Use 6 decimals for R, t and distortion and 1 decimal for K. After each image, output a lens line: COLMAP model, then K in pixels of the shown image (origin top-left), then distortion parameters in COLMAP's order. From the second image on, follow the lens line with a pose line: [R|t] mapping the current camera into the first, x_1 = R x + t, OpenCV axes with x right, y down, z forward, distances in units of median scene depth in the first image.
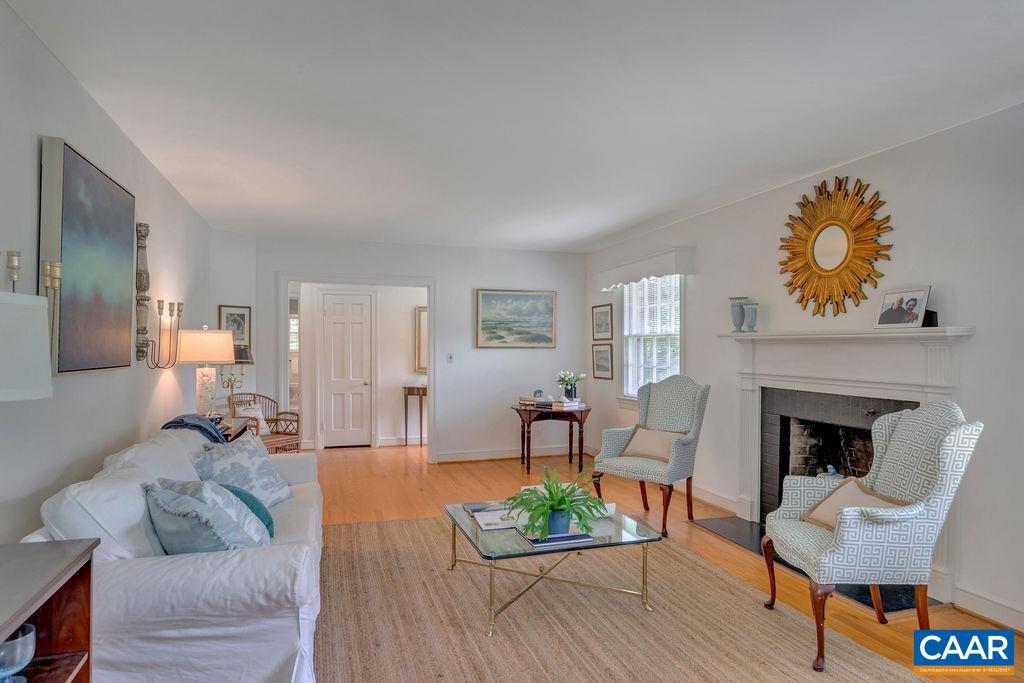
lens RADIAL K [[591.2, 0, 512.0], [0, 591.2, 341.5], [0, 0, 1]] dist [0.000052, -0.000027]
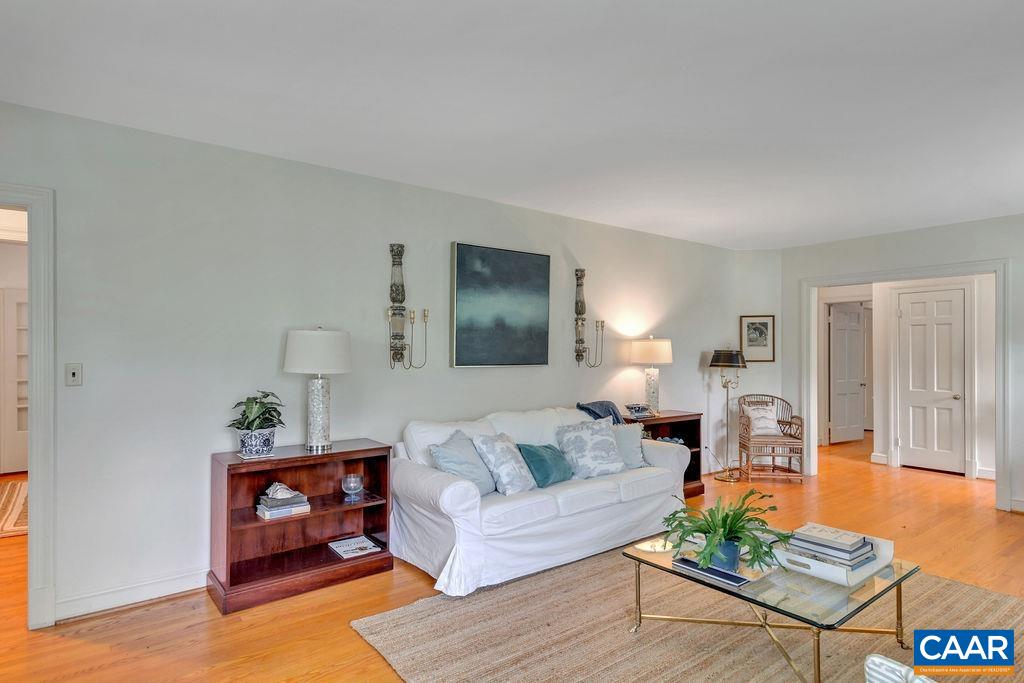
lens RADIAL K [[553.2, 0, 512.0], [0, 553.2, 341.5], [0, 0, 1]] dist [0.022040, -0.000138]
pose [[0.355251, -0.020640, -0.934543, 0.514948], [0.009823, 0.999783, -0.018347, 0.004942], [0.934720, -0.002662, 0.355376, 0.295211]]
